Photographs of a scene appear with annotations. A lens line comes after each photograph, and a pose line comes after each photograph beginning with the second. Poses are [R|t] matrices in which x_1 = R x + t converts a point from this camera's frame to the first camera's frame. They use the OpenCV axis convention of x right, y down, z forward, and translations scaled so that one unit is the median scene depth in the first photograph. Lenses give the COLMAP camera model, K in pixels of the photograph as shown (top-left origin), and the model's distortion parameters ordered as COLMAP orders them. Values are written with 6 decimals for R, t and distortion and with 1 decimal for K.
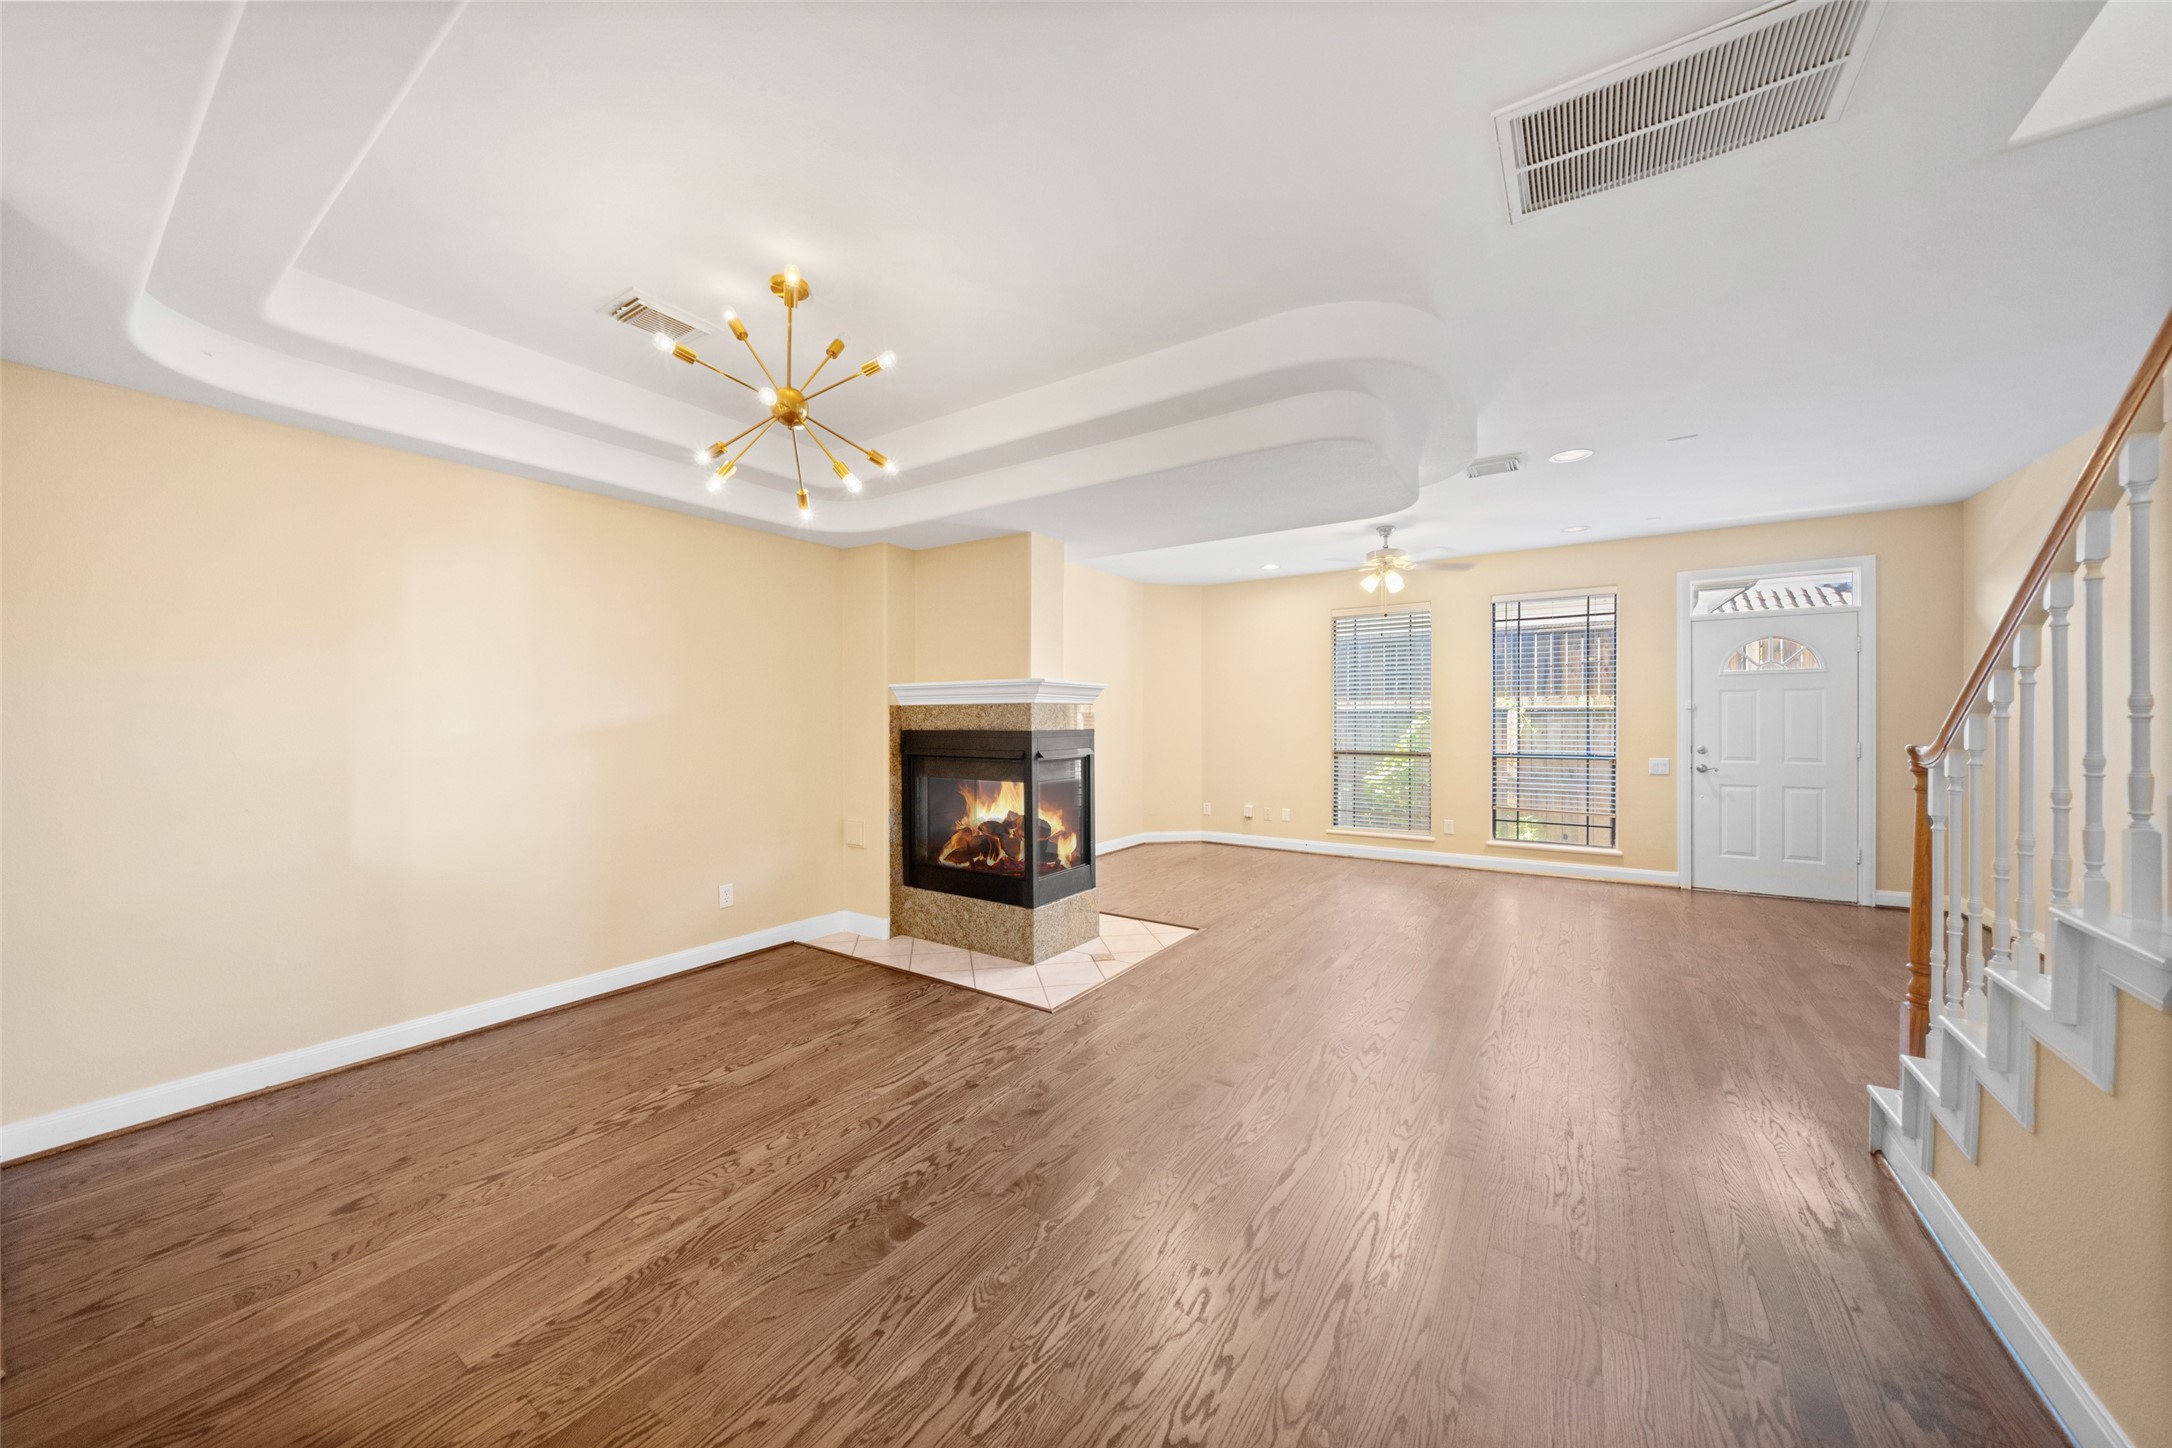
lens RADIAL K [[743.3, 0, 1098.1], [0, 743.3, 720.8], [0, 0, 1]] dist [-0.002757, 0.000436]
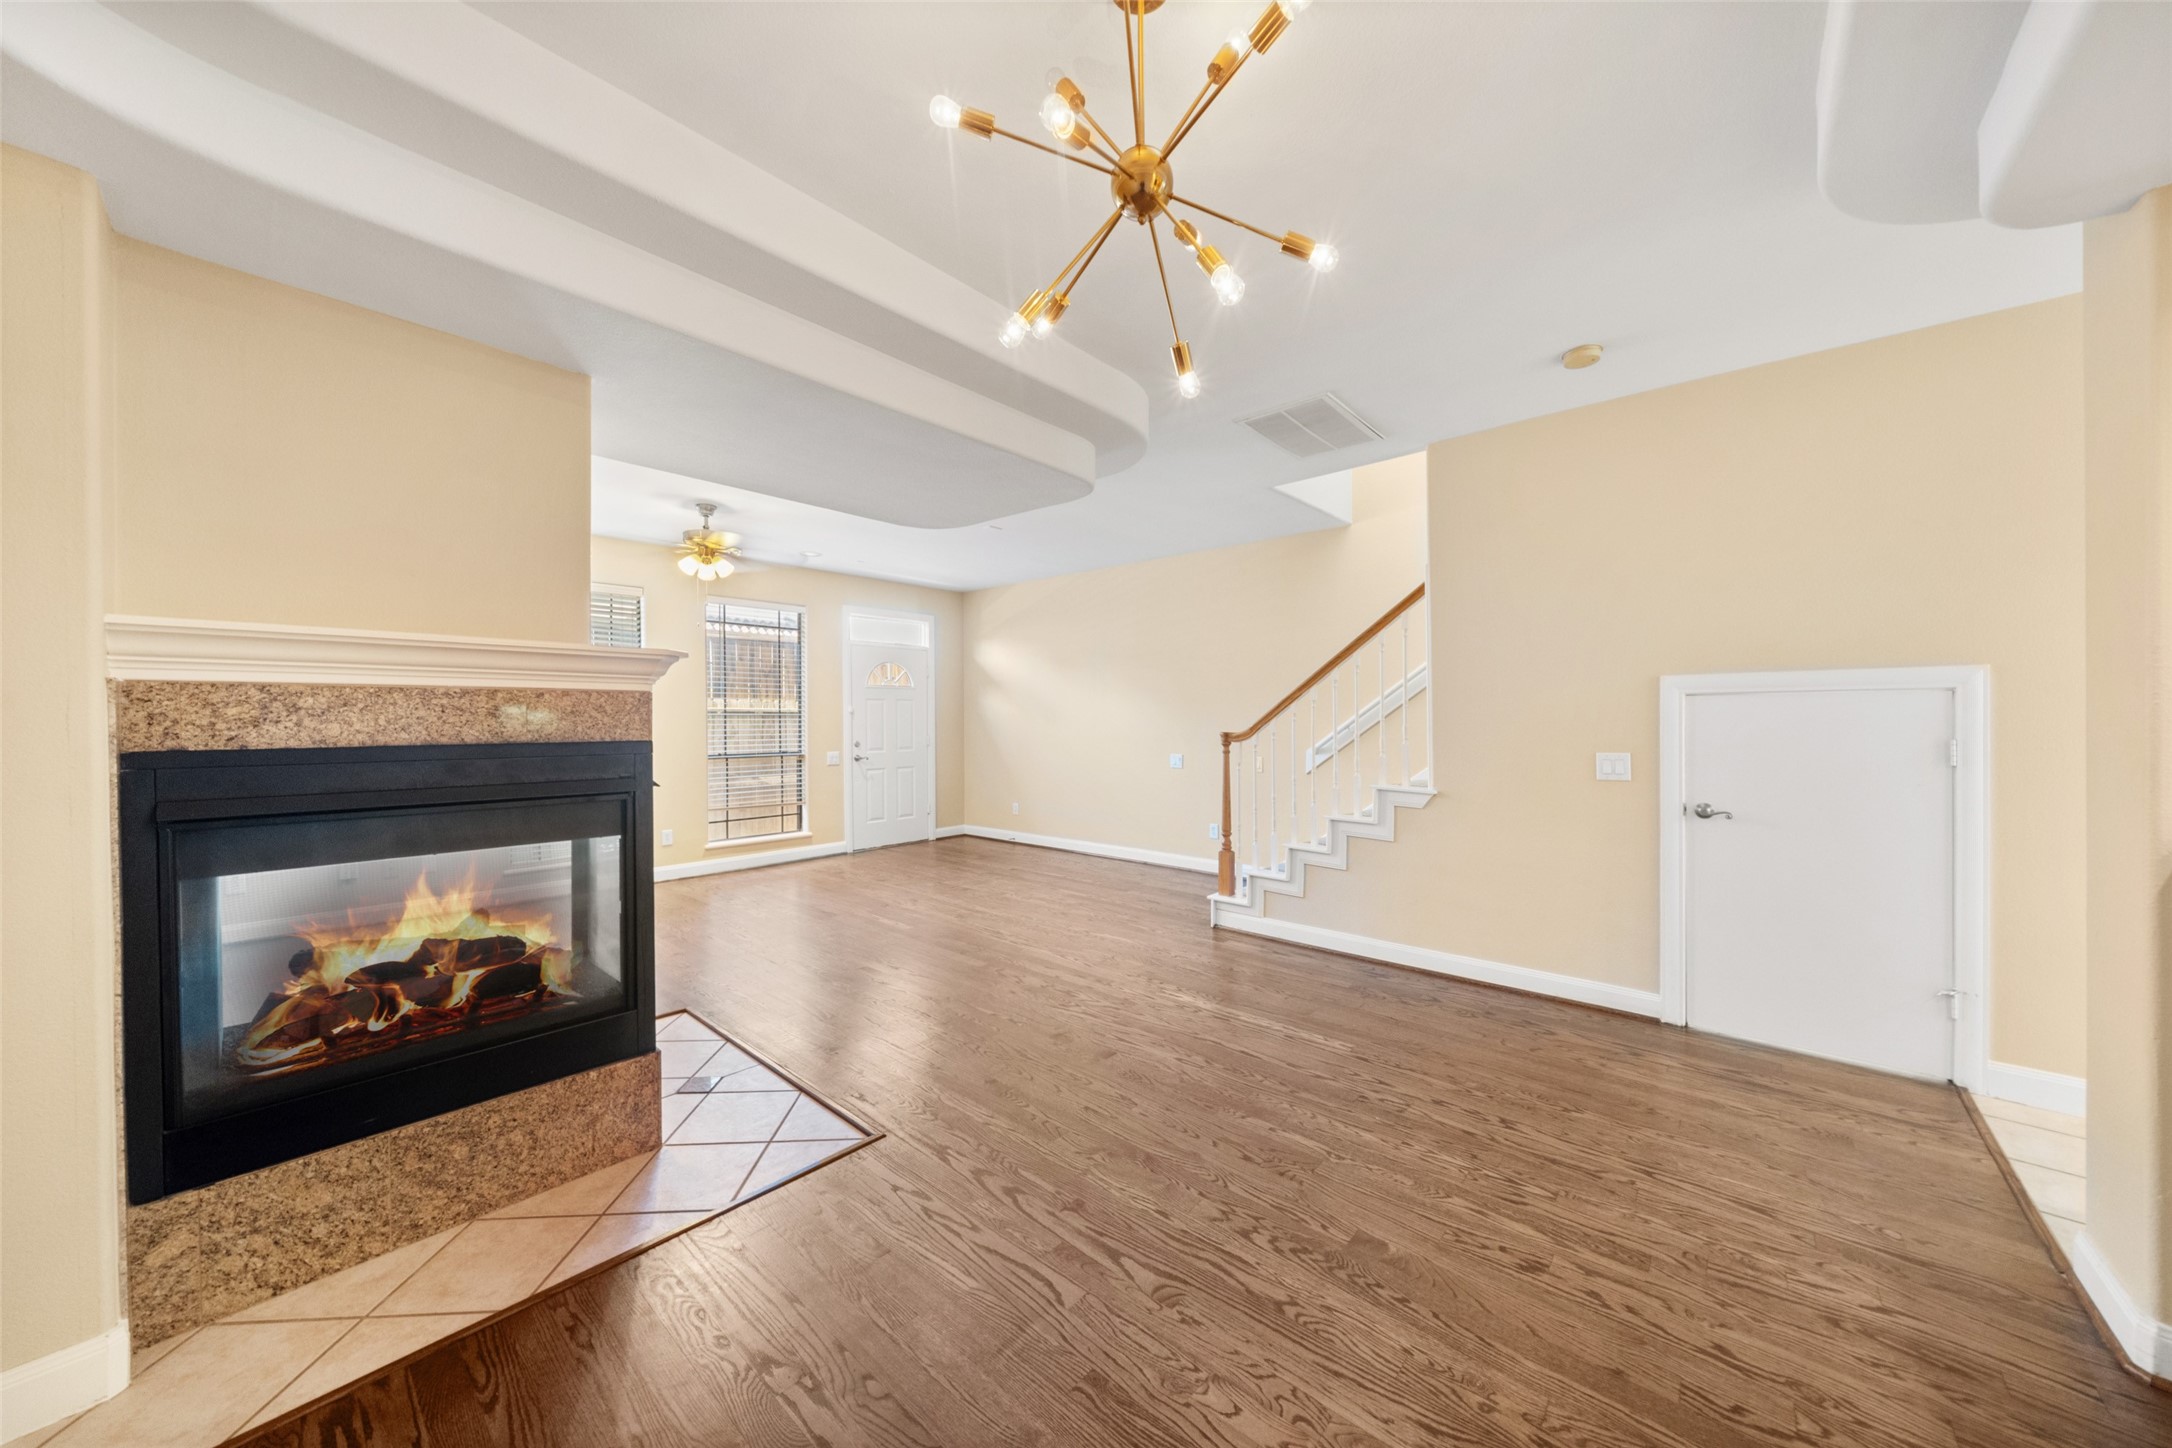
lens RADIAL K [[743.3, 0, 1085.0], [0, 743.3, 730.4], [0, 0, 1]] dist [-0.002757, 0.000436]
pose [[0.138416, -0.011788, 0.990304, -0.607180], [0.000020, 0.999929, 0.011900, -0.001485], [-0.990374, -0.001627, 0.138406, 0.590815]]
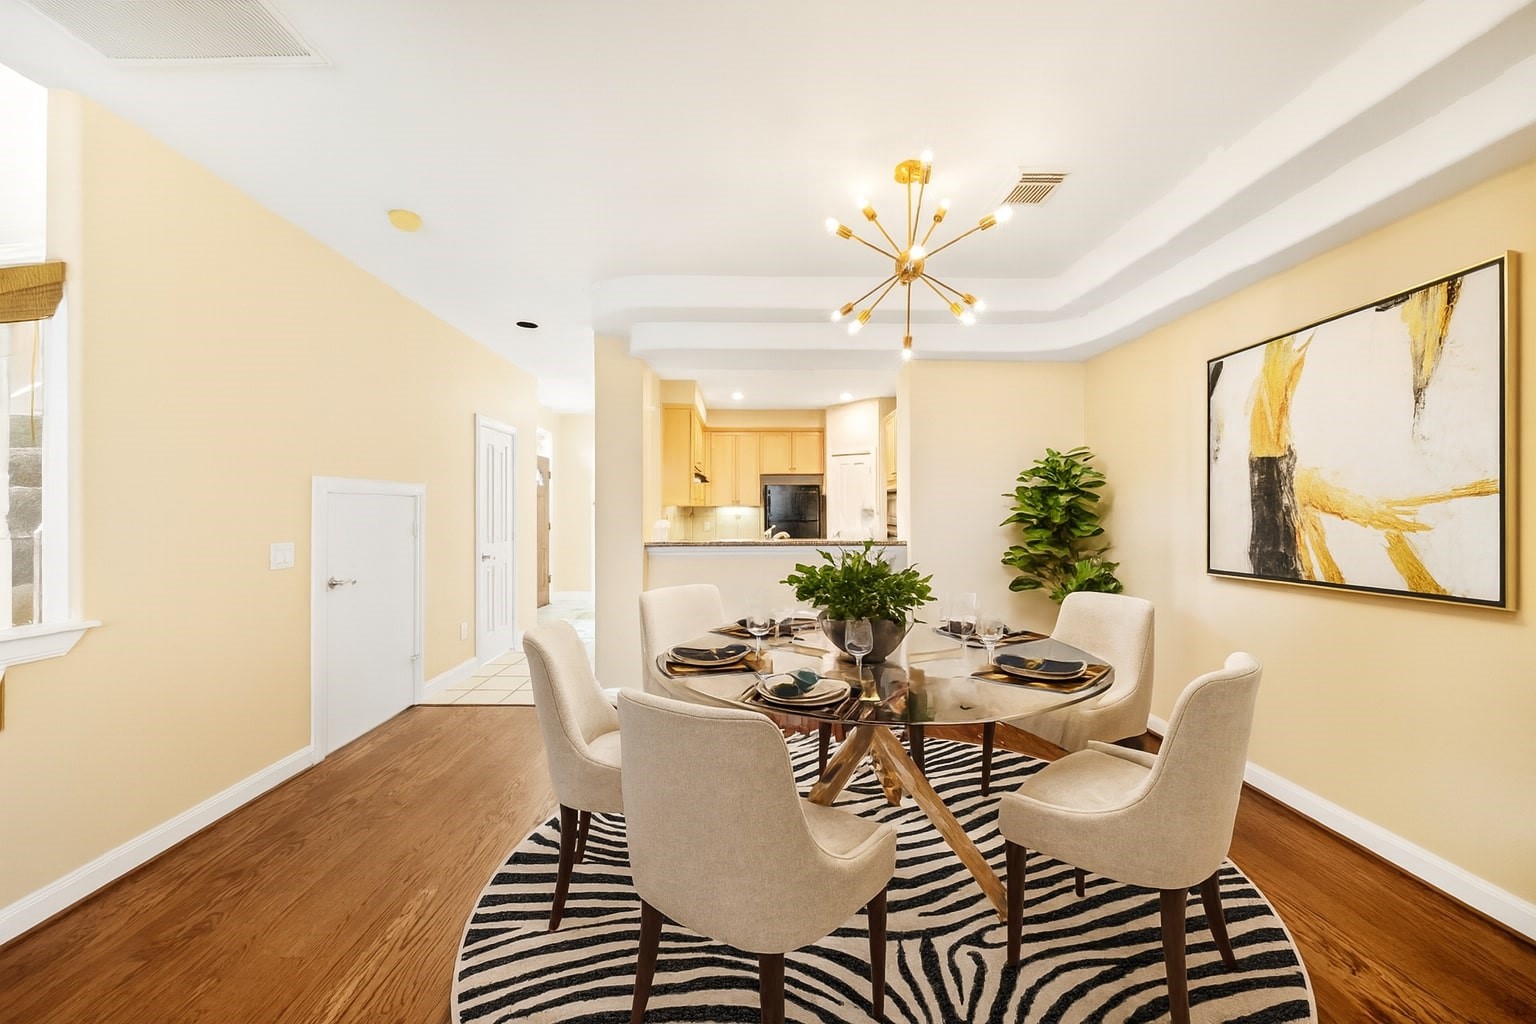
lens RADIAL K [[528.0, 0, 760.8], [0, 528.0, 507.6], [0, 0, 1]] dist [0.006095, -0.000073]
pose [[-0.821933, 0.000720, -0.569583, 0.190187], [0.003847, 0.999983, -0.004287, -0.004290], [0.569571, -0.005715, -0.821923, 0.977541]]
